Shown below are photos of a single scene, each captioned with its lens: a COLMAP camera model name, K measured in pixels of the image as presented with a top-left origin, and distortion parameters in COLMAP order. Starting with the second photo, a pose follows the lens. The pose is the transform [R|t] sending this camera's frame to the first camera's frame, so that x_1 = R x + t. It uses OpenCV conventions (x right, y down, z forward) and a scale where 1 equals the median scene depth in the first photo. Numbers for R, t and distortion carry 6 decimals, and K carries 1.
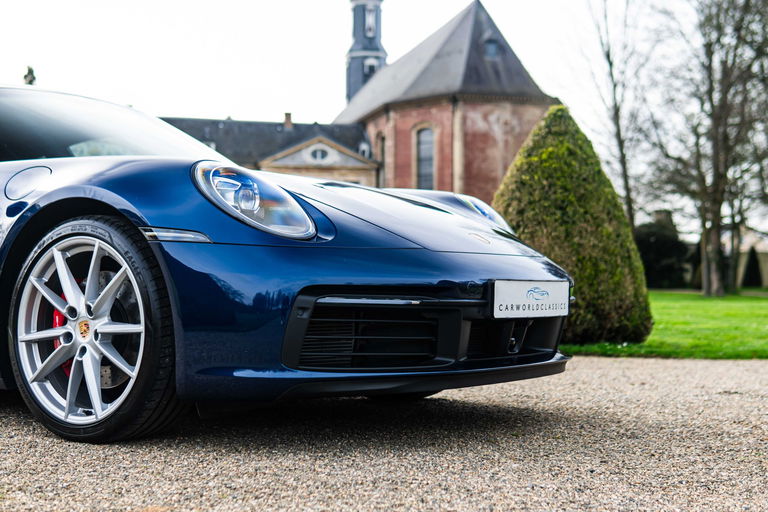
lens RADIAL K [[1127.0, 0, 384.0], [0, 1127.0, 256.0], [0, 0, 1]] dist [-0.034064, -0.110679]
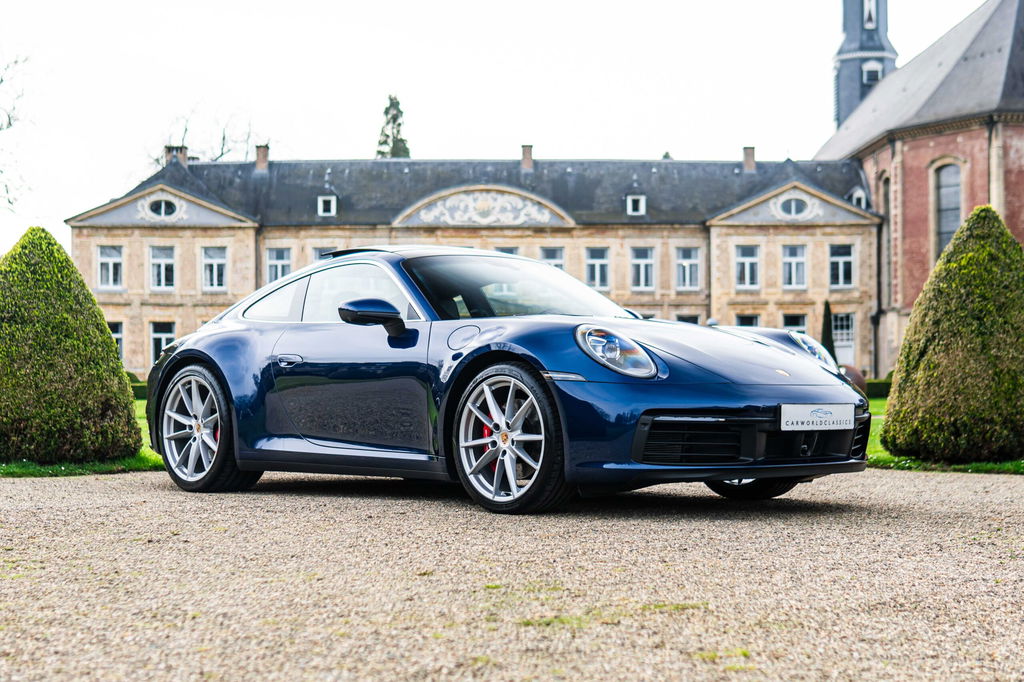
lens RADIAL K [[1569.2, 0, 512.0], [0, 1569.2, 341.0], [0, 0, 1]] dist [-0.022574, -0.020269]
pose [[0.972479, -0.014154, -0.232558, 0.219802], [0.012284, 0.999880, -0.009488, -0.042469], [0.232664, 0.006370, 0.972536, -0.984302]]
